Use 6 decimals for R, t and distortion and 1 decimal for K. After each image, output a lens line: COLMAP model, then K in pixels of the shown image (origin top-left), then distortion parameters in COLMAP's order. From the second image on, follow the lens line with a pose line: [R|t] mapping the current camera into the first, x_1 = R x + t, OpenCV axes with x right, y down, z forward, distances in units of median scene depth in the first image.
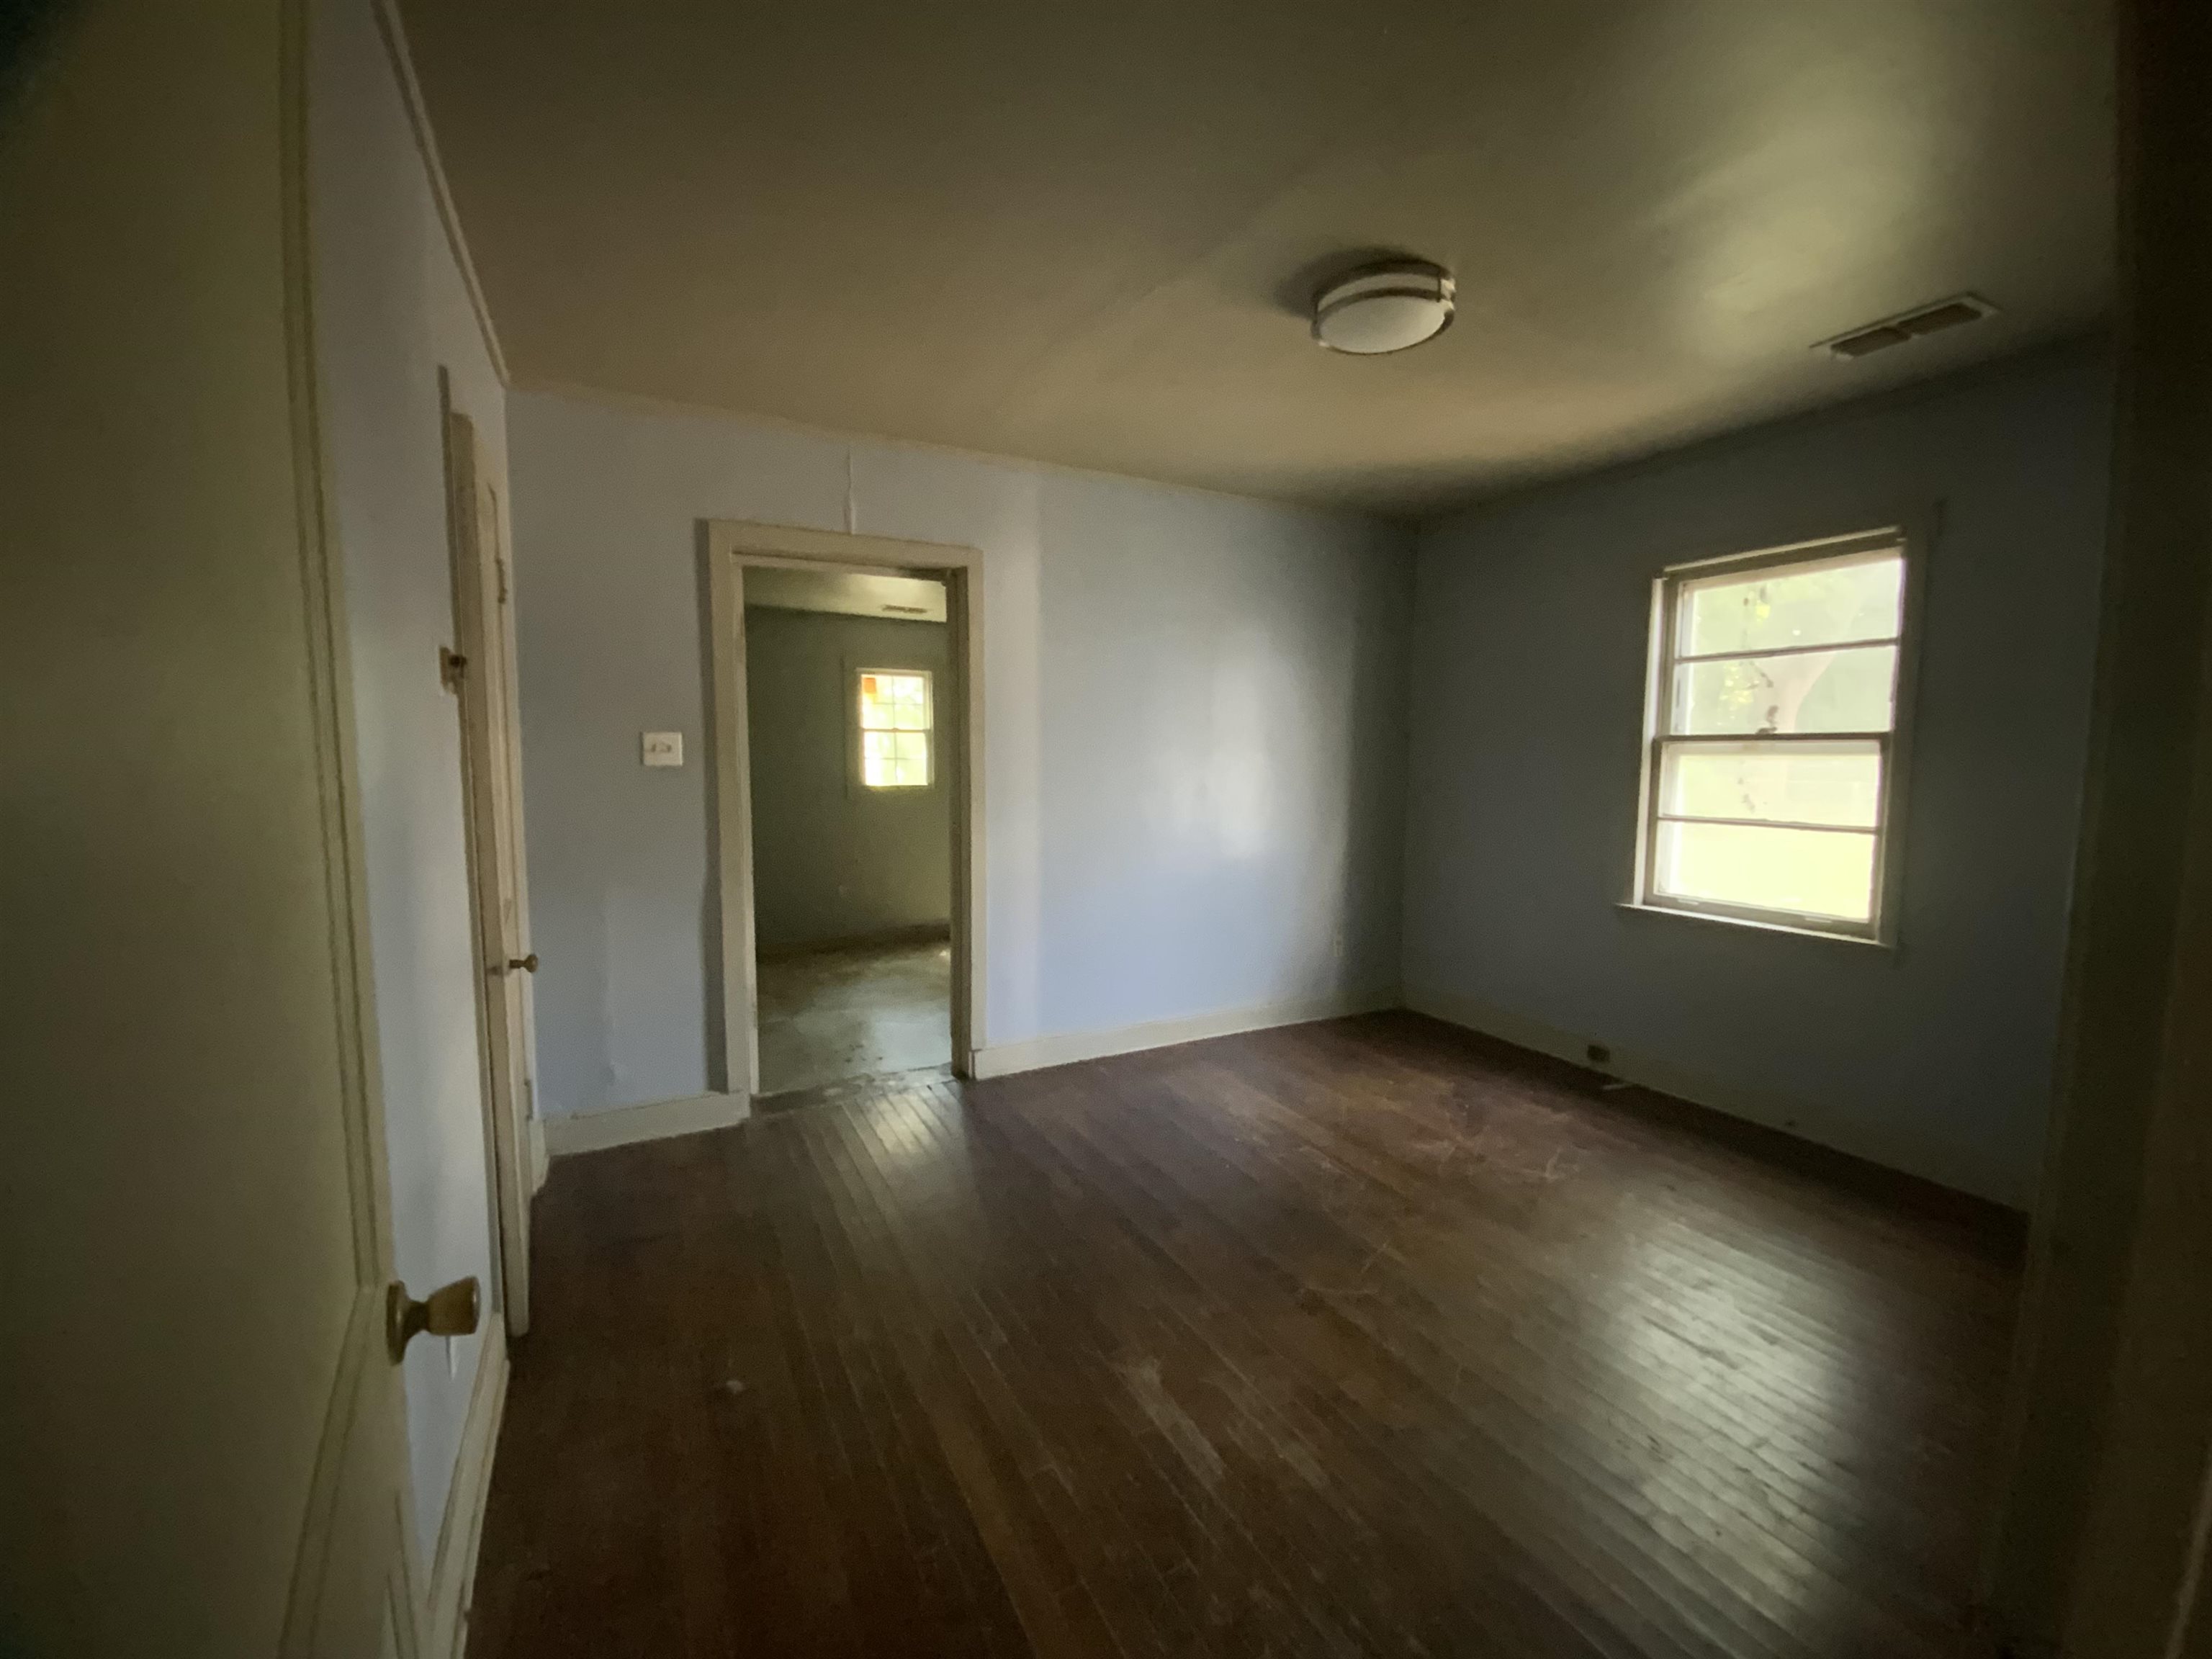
lens RADIAL K [[893.1, 0, 1106.0], [0, 893.1, 829.5], [0, 0, 1]] dist [0.000333, 0.000019]
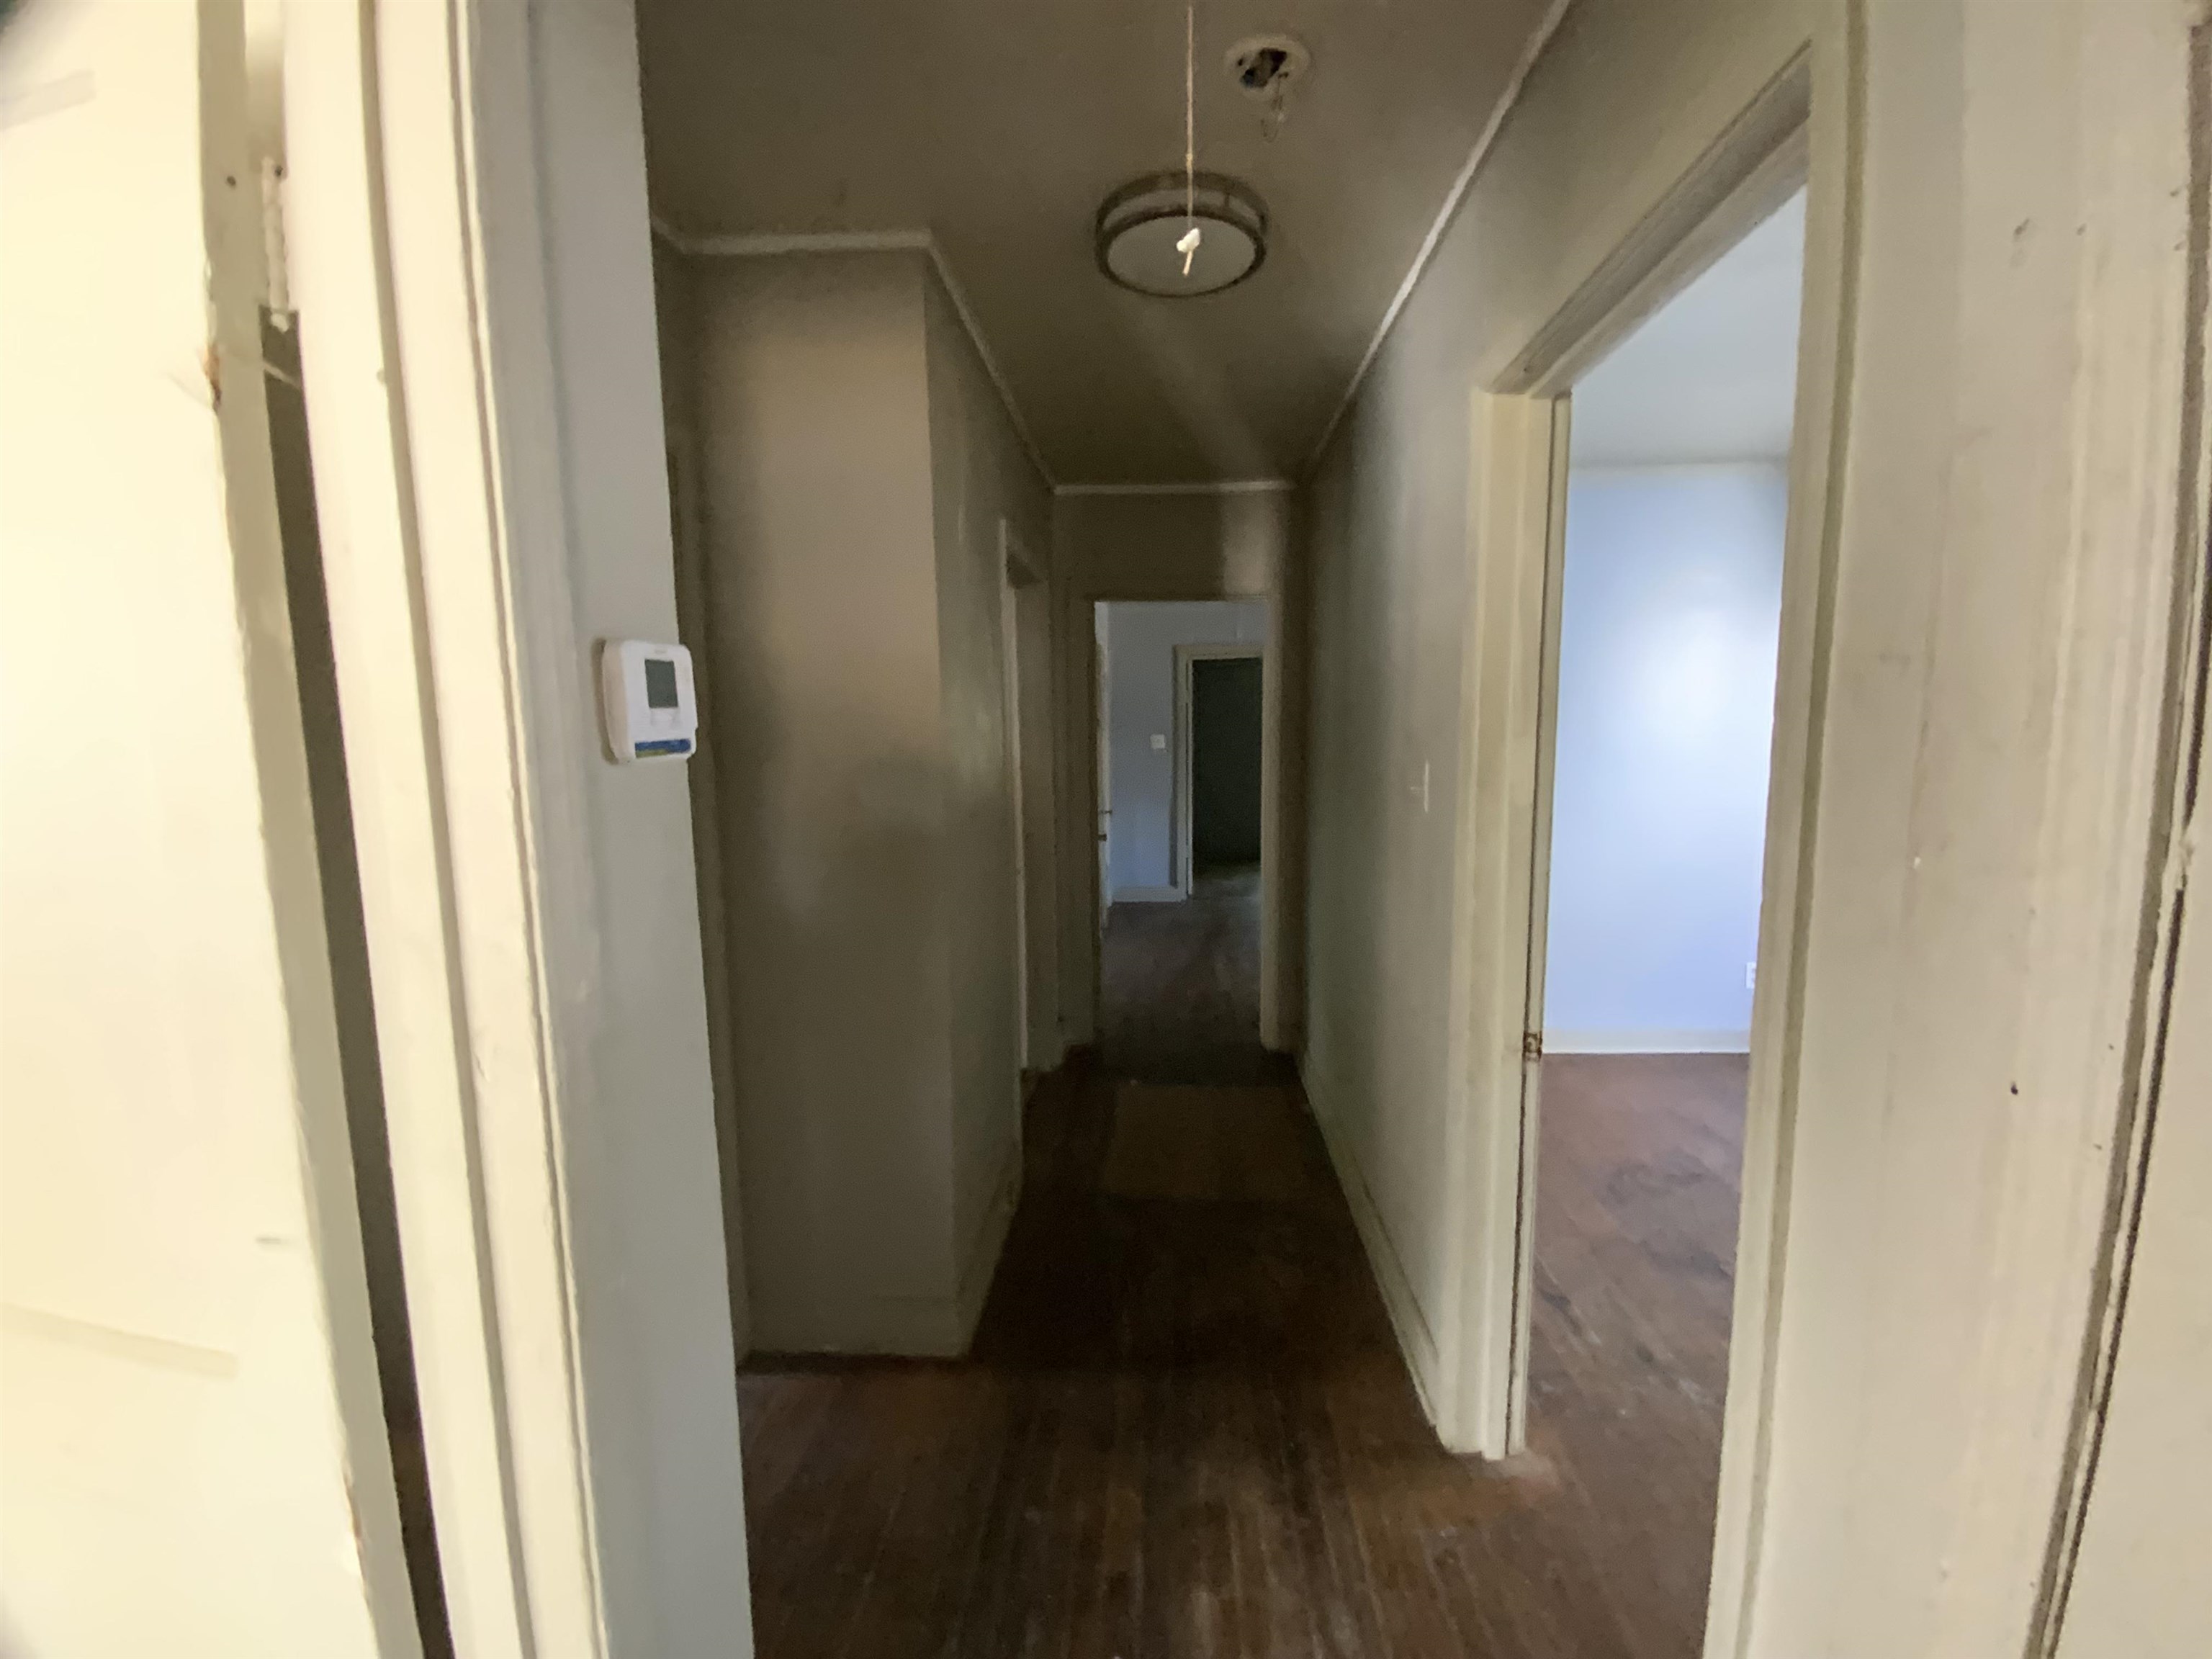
lens RADIAL K [[893.1, 0, 1106.0], [0, 893.1, 829.5], [0, 0, 1]] dist [0.000333, 0.000019]
pose [[0.842710, 0.046837, -0.536327, 0.713605], [-0.030730, 0.998769, 0.038936, 0.058806], [0.537491, -0.016331, 0.843112, -1.148424]]
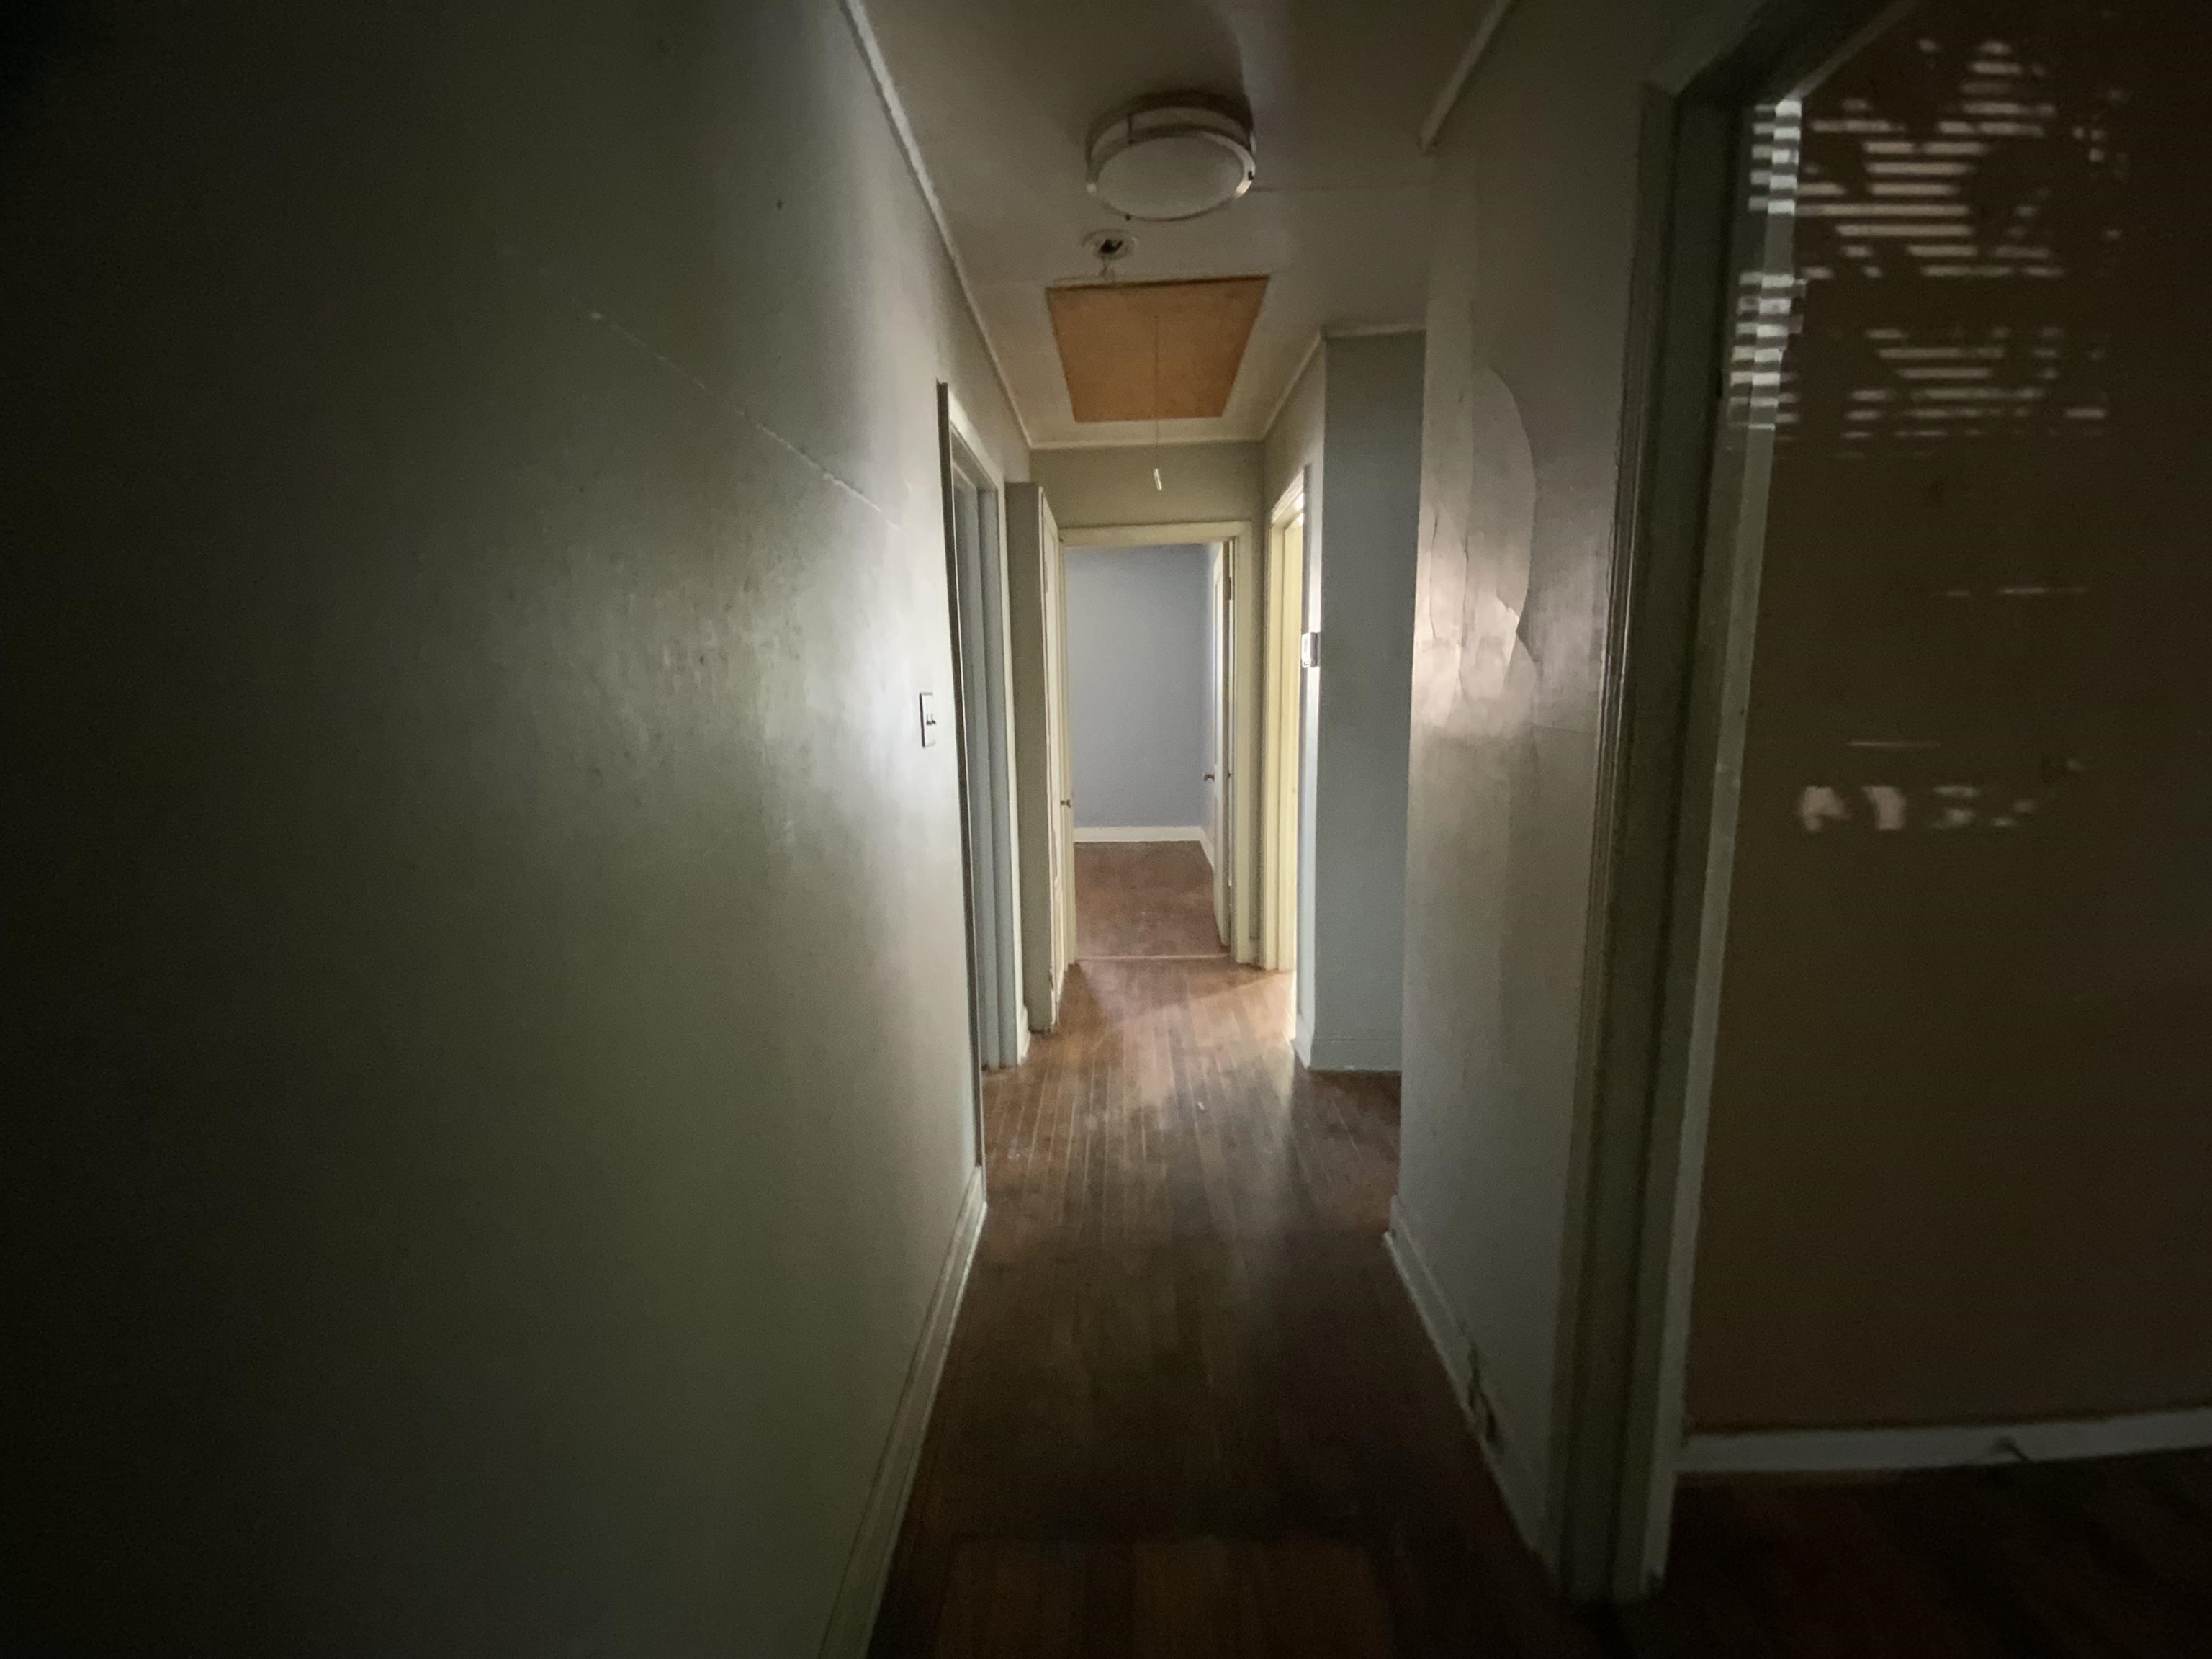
lens RADIAL K [[893.1, 0, 1106.0], [0, 893.1, 829.5], [0, 0, 1]] dist [0.000333, 0.000019]
pose [[-0.867067, -0.071353, 0.493056, -1.983695], [0.056754, 0.969100, 0.240050, -0.364225], [-0.494948, 0.236123, -0.836225, 4.237004]]
